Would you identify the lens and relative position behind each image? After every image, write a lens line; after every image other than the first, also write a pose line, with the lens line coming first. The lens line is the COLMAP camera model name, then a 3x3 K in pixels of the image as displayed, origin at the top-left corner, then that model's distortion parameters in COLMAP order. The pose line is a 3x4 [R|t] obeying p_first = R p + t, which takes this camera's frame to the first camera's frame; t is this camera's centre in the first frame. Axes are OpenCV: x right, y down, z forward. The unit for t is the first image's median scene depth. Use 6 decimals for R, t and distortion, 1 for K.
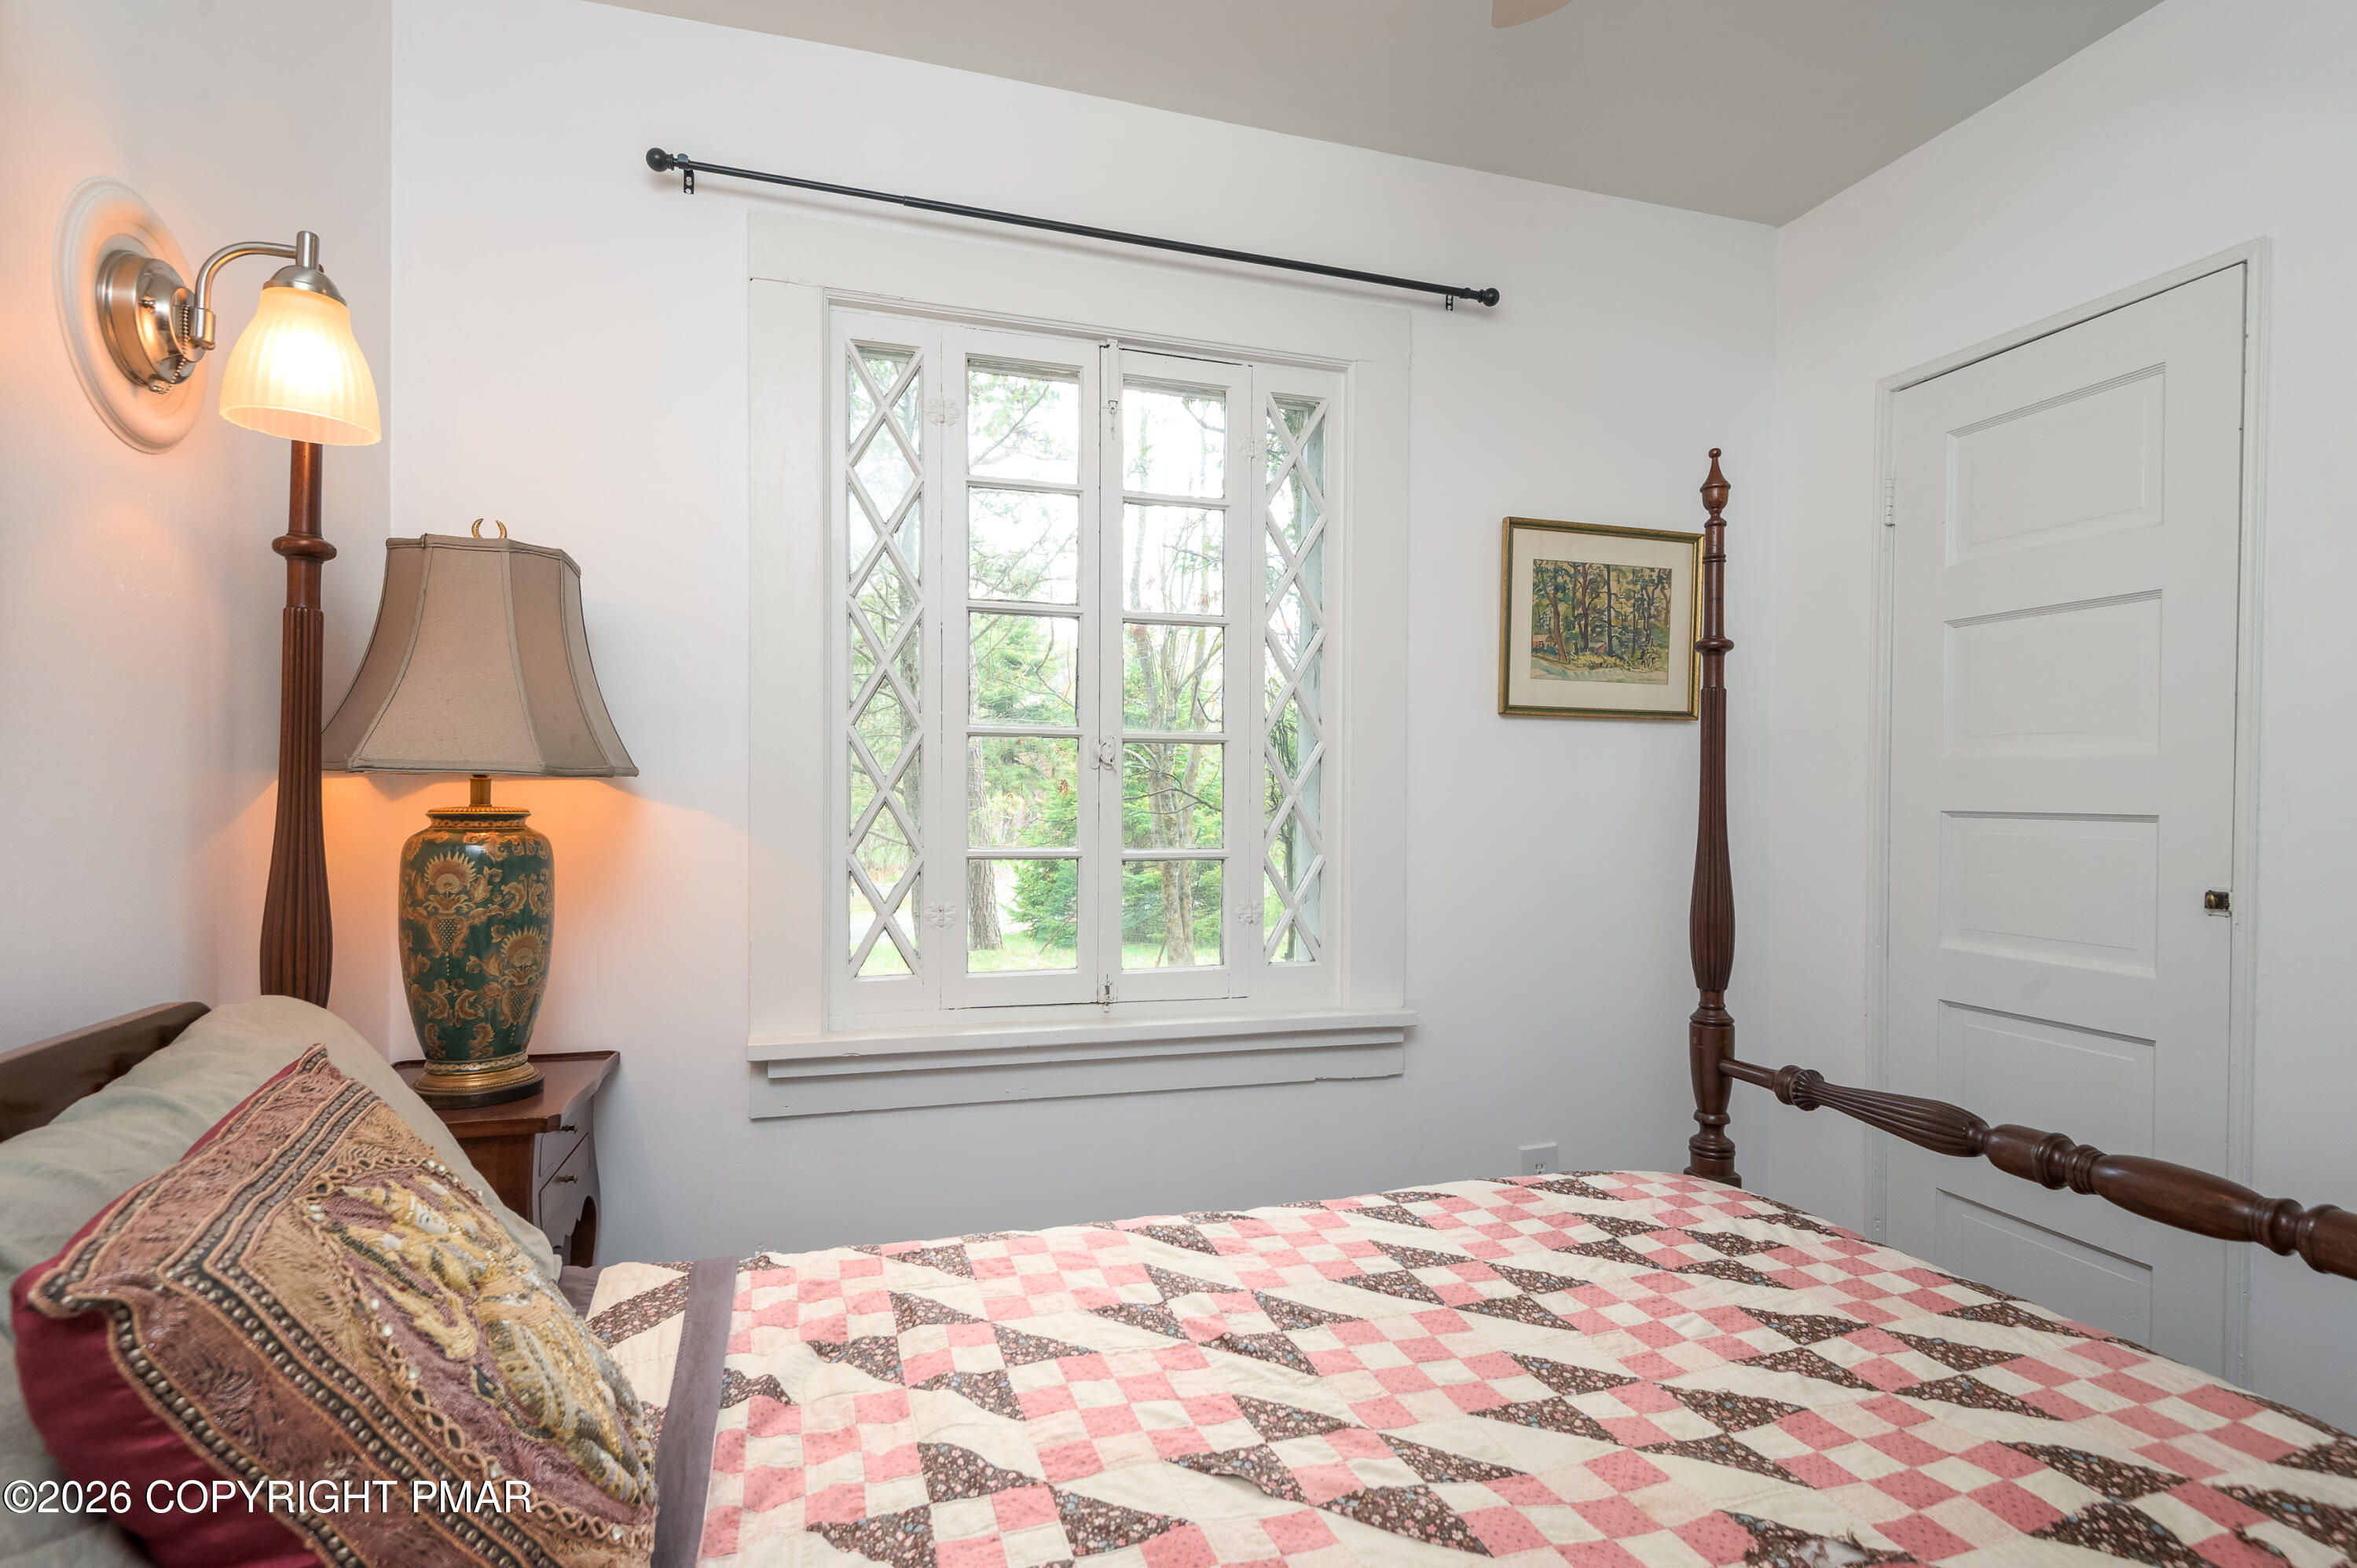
lens RADIAL K [[1206.8, 0, 1177.8], [0, 1206.8, 794.3], [0, 0, 1]] dist [0.028861, -0.000557]
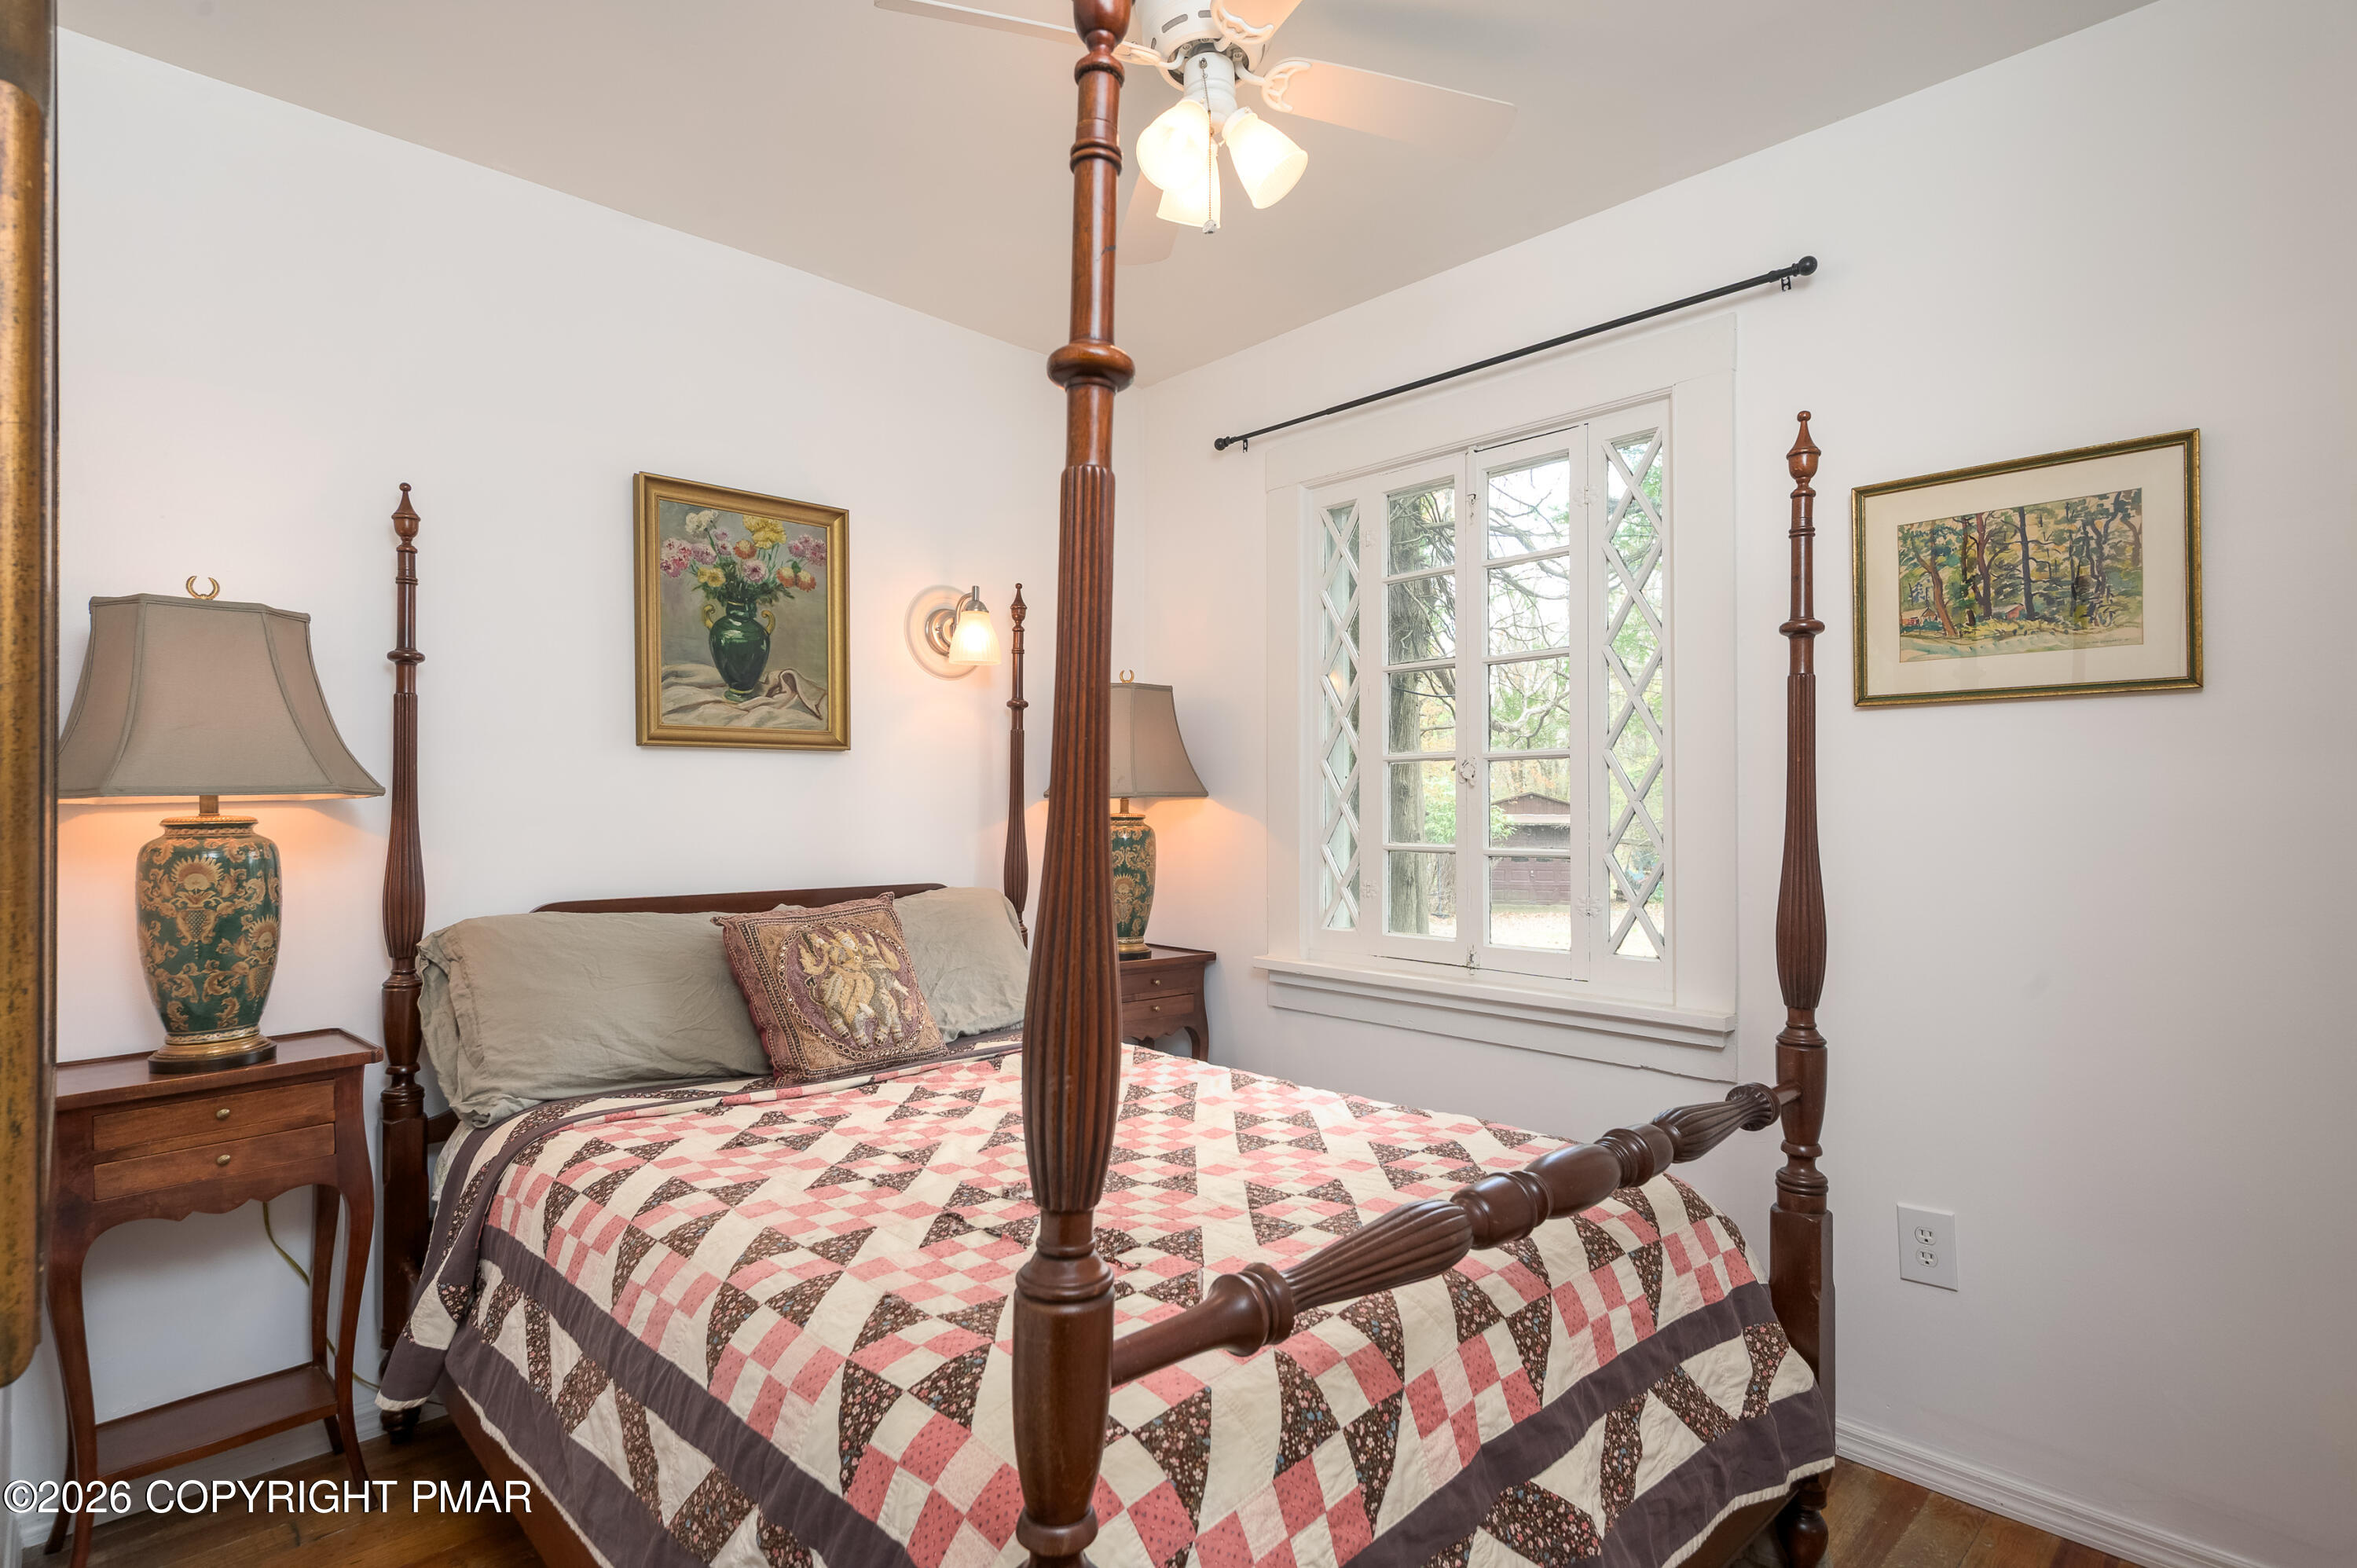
lens RADIAL K [[1206.8, 0, 1177.0], [0, 1206.8, 781.5], [0, 0, 1]] dist [0.028861, -0.000557]
pose [[0.426552, -0.034068, -0.903821, 0.850894], [-0.017004, 0.998812, -0.045673, 0.037321], [0.904303, 0.034850, 0.425466, 0.165868]]
